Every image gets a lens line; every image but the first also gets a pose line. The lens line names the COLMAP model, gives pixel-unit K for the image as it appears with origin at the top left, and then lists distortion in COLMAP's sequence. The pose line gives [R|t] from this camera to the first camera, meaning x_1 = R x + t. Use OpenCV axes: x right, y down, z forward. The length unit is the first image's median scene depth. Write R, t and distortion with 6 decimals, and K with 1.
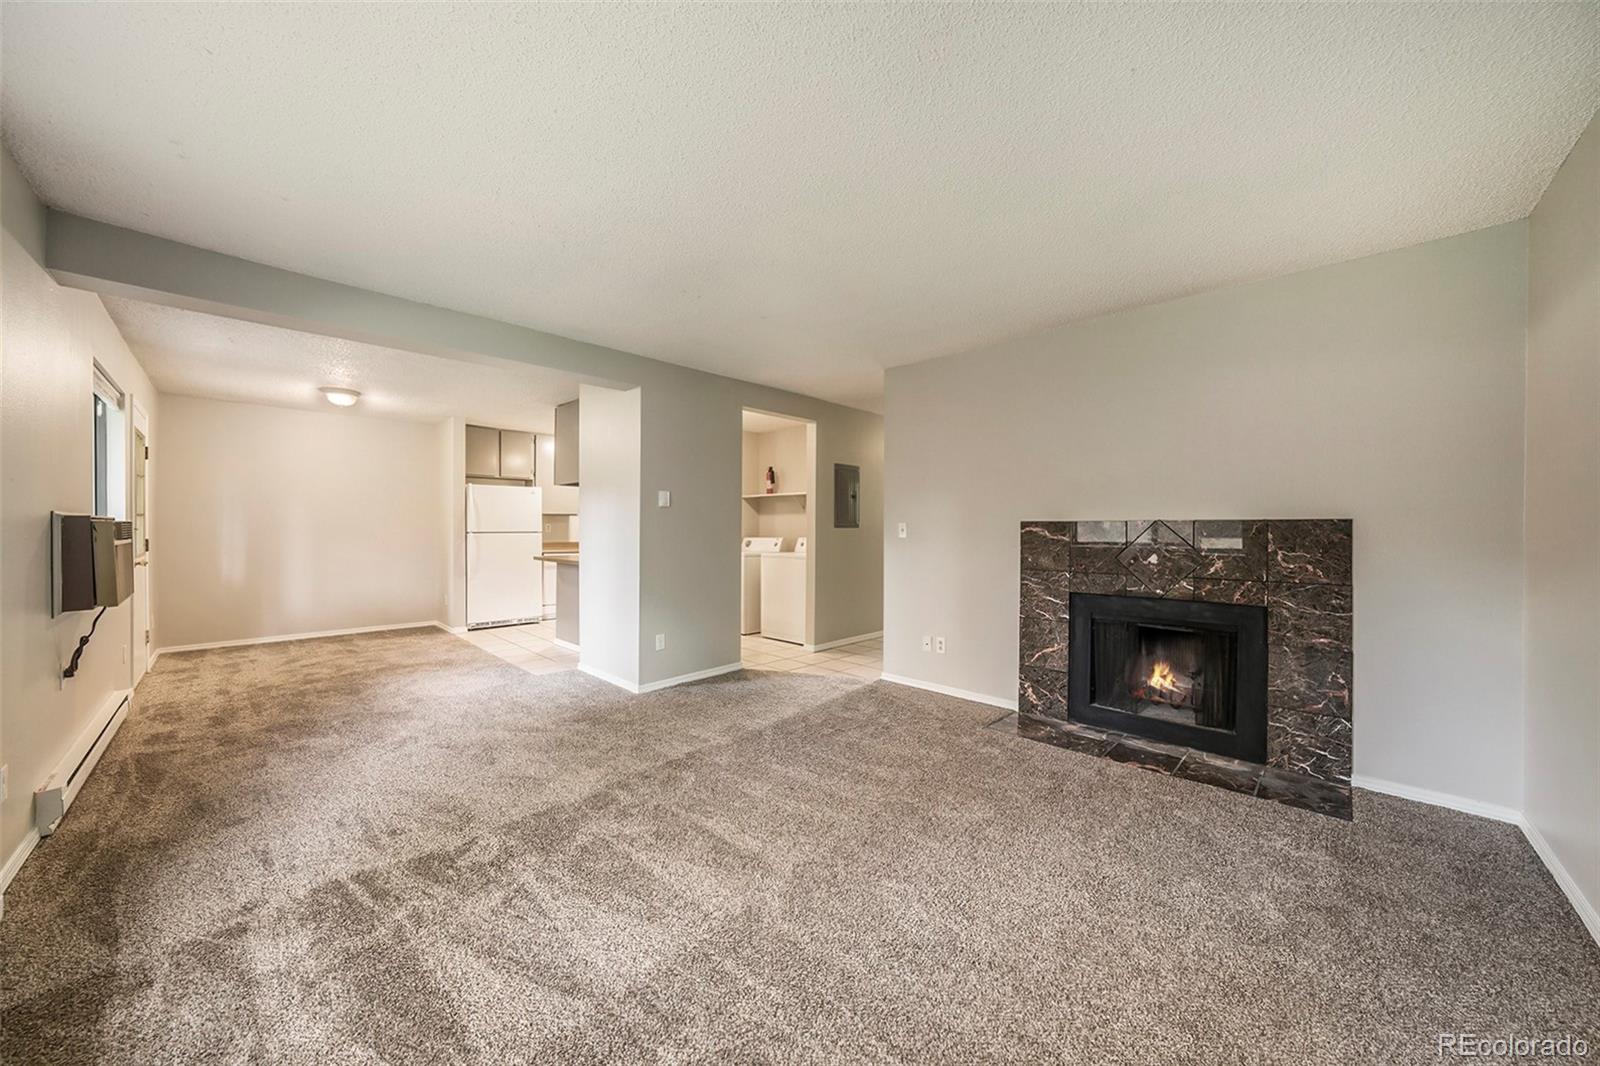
lens RADIAL K [[568.8, 0, 798.4], [0, 568.8, 530.3], [0, 0, 1]] dist [-0.018739, 0.002407]
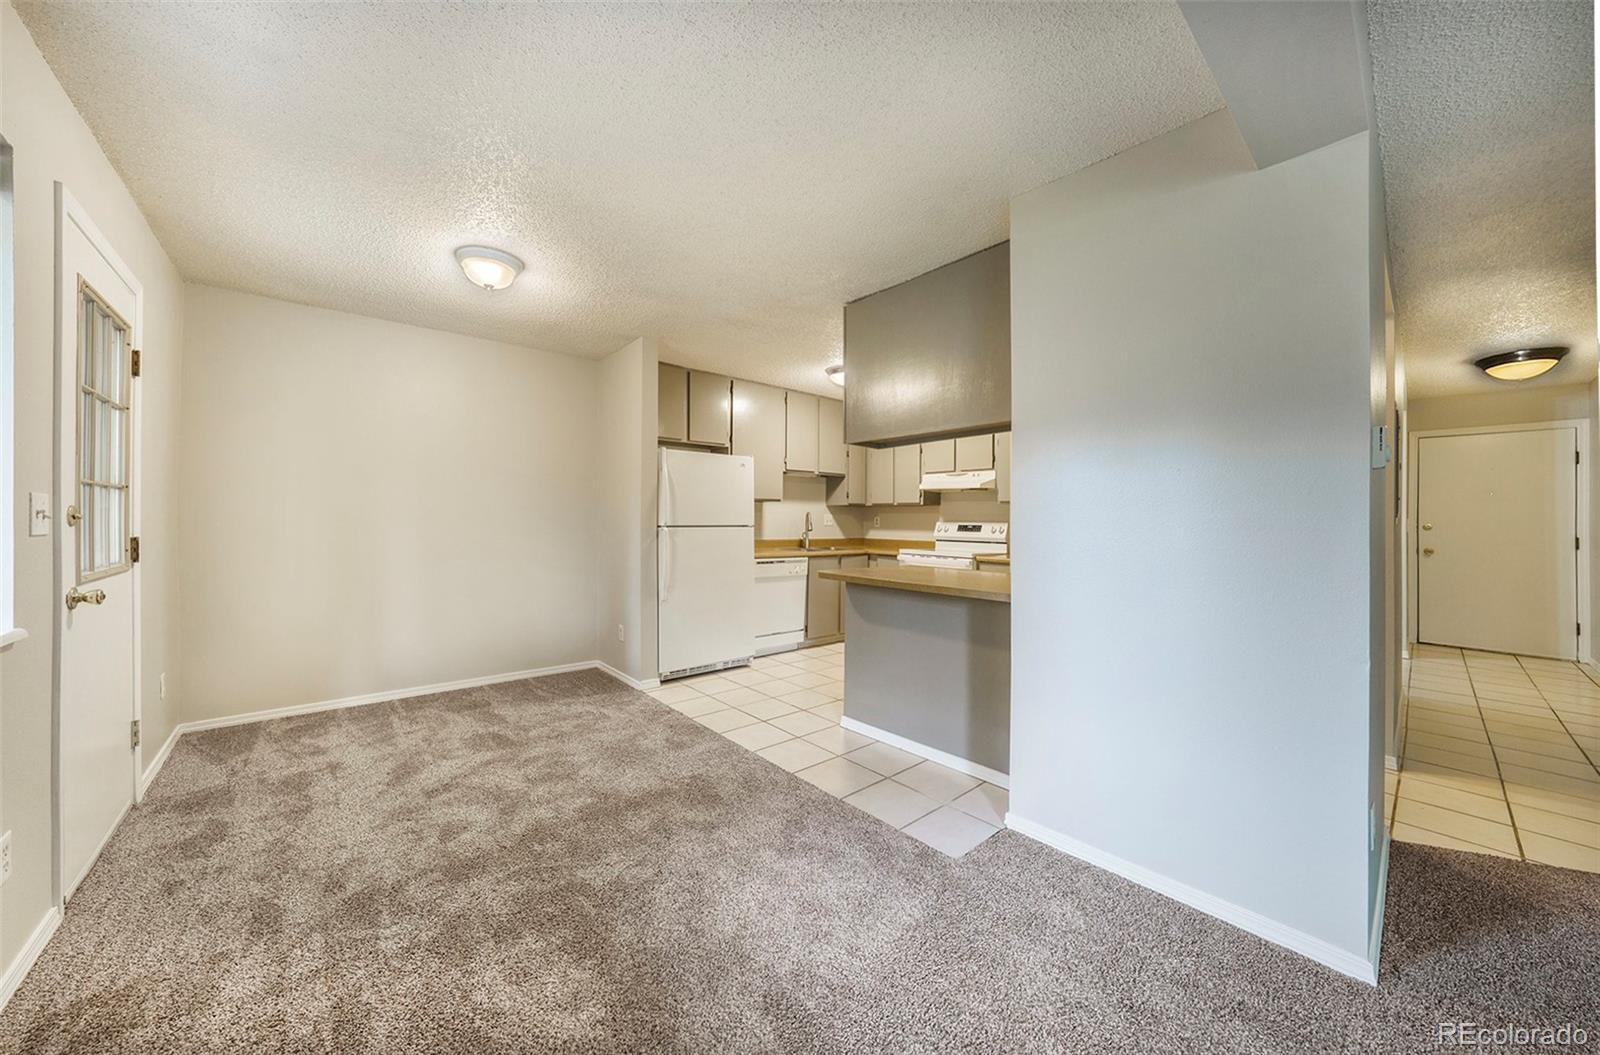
lens RADIAL K [[568.8, 0, 802.6], [0, 568.8, 518.5], [0, 0, 1]] dist [-0.018739, 0.002407]
pose [[0.997653, 0.008196, -0.067977, -0.672831], [-0.008623, 0.999945, -0.005982, -0.002874], [0.067924, 0.006554, 0.997669, 0.673740]]
